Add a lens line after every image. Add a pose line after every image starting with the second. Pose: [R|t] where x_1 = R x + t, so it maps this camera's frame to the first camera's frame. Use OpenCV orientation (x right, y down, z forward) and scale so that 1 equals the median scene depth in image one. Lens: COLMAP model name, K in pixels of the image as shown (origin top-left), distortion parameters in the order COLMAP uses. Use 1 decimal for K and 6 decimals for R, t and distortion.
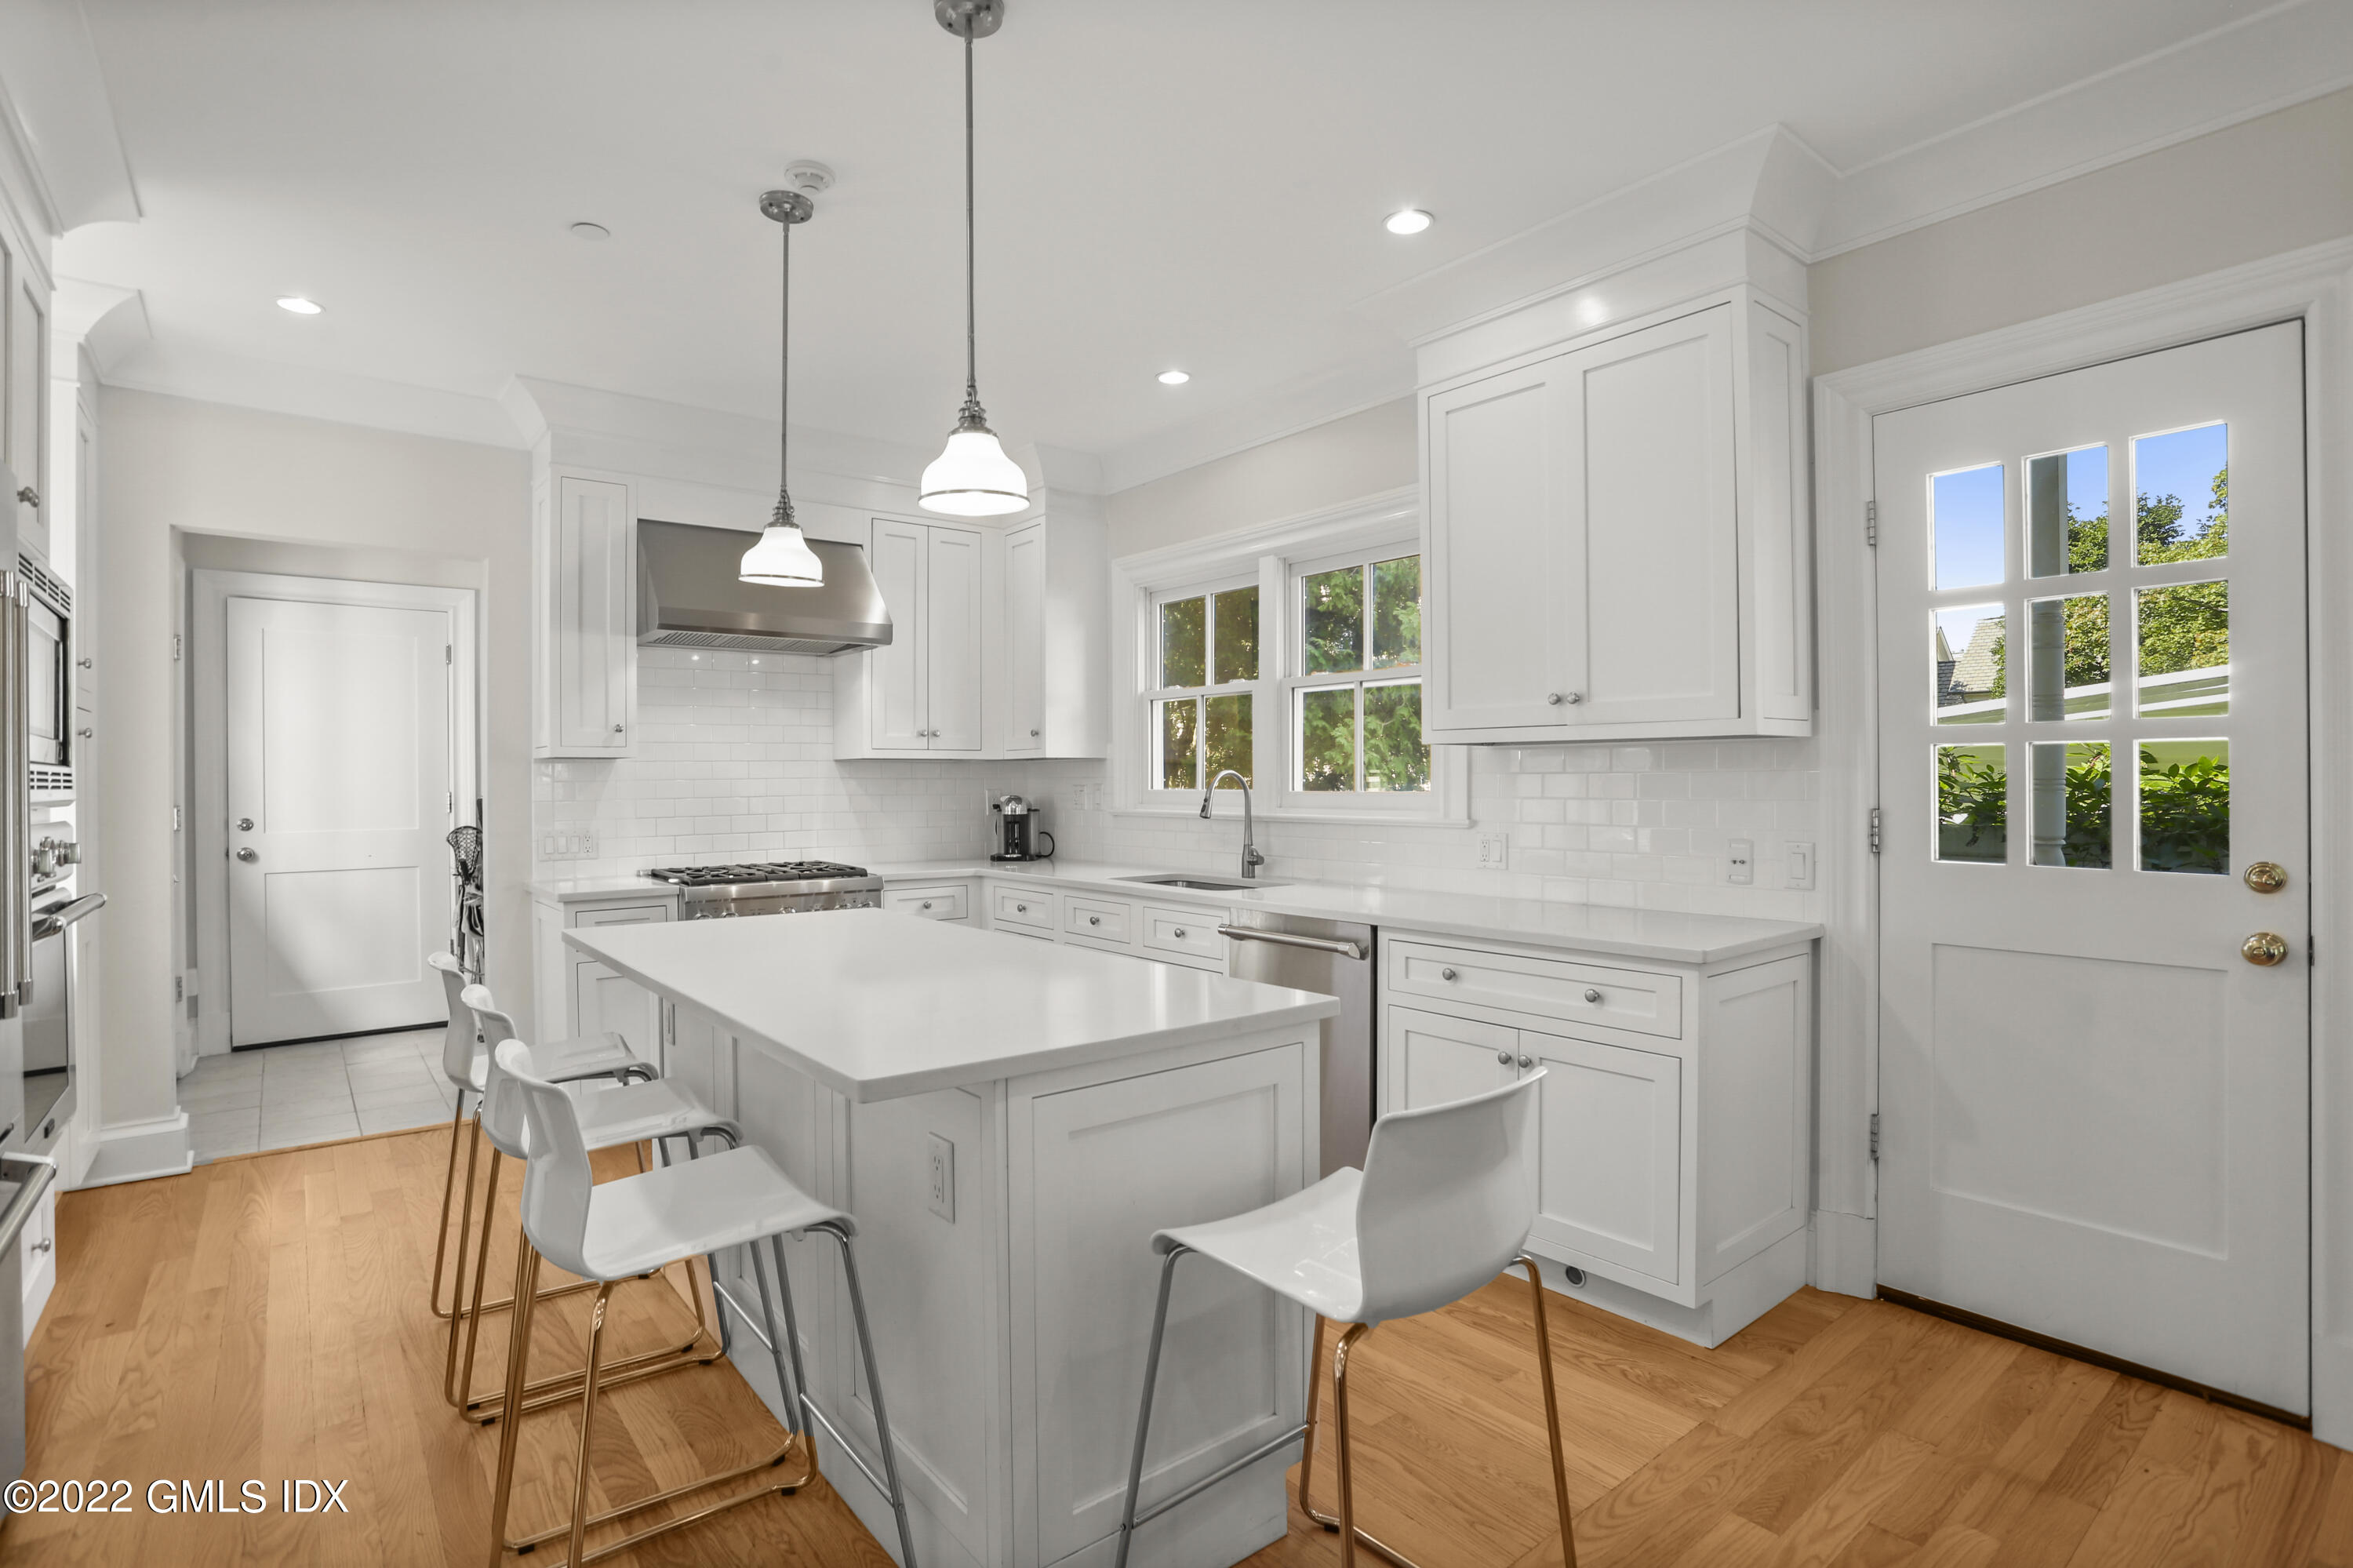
lens RADIAL K [[1202.8, 0, 1176.5], [0, 1202.8, 784.0], [0, 0, 1]] dist [-0.001465, -0.000035]
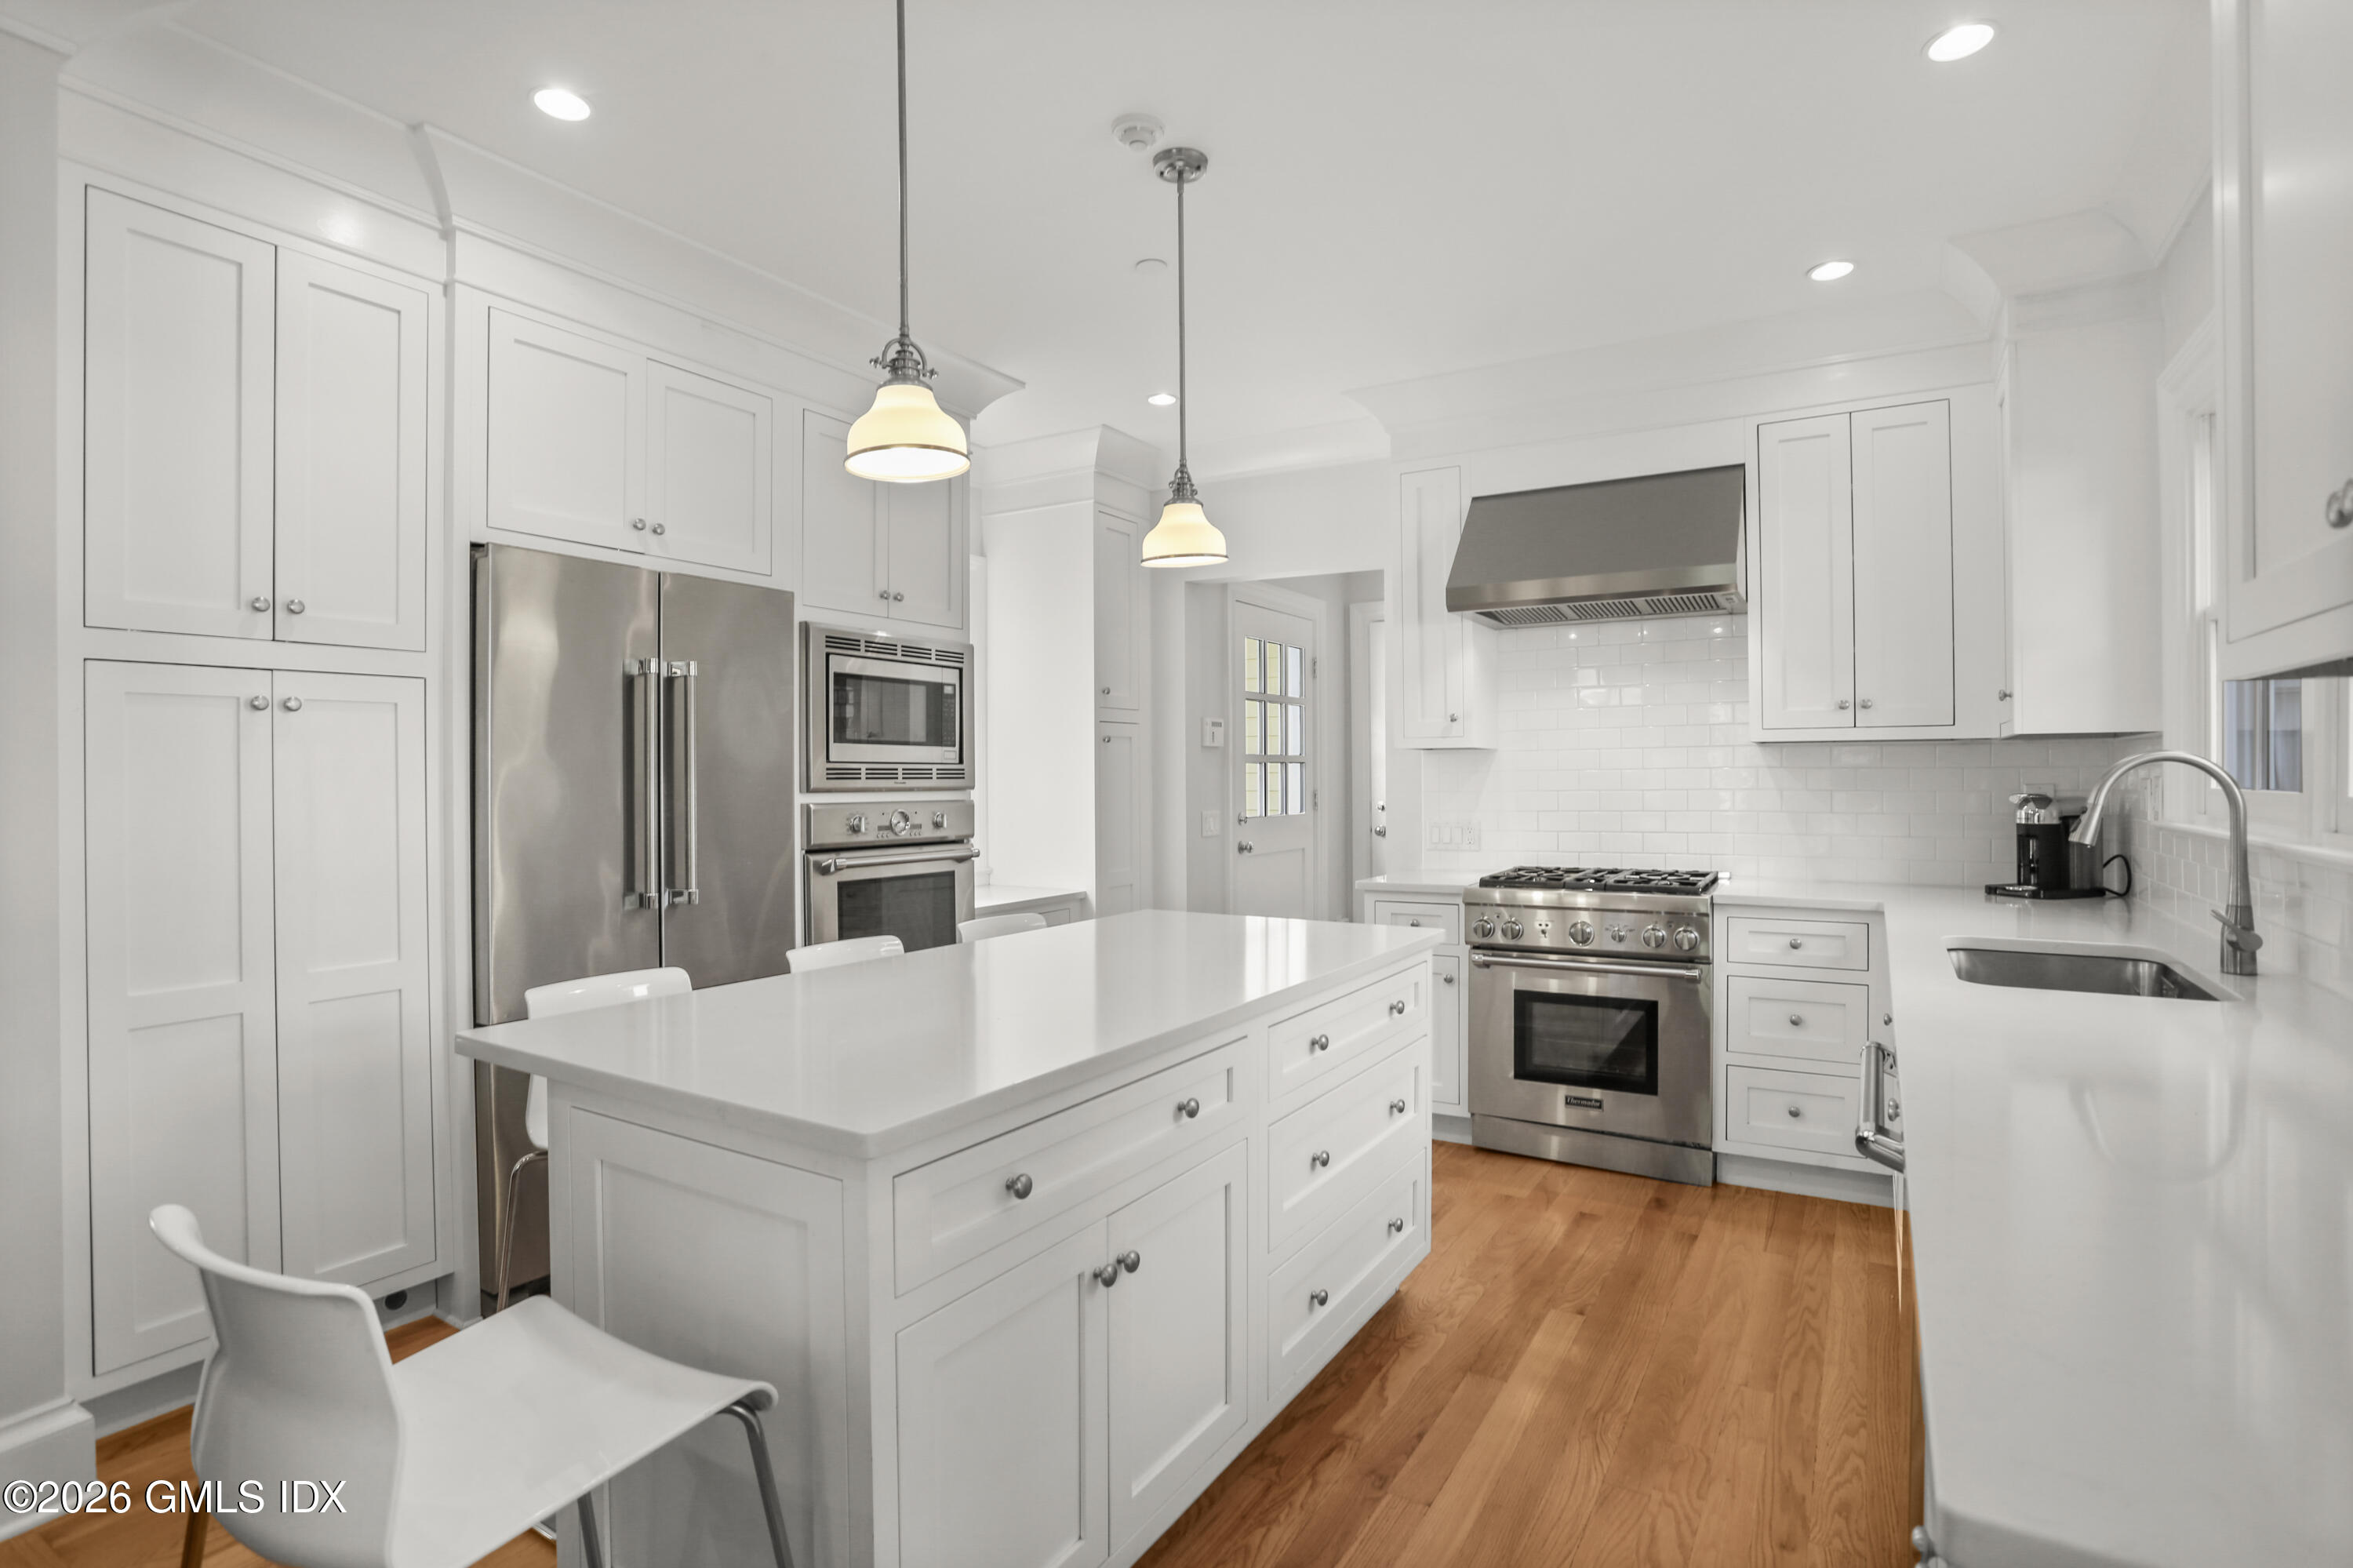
lens RADIAL K [[1202.8, 0, 1176.5], [0, 1202.8, 784.0], [0, 0, 1]] dist [-0.001465, -0.000035]
pose [[0.362147, 0.009329, -0.932074, 0.308695], [-0.001106, 0.999954, 0.009579, -0.001361], [0.932120, -0.002438, 0.362140, 0.369767]]
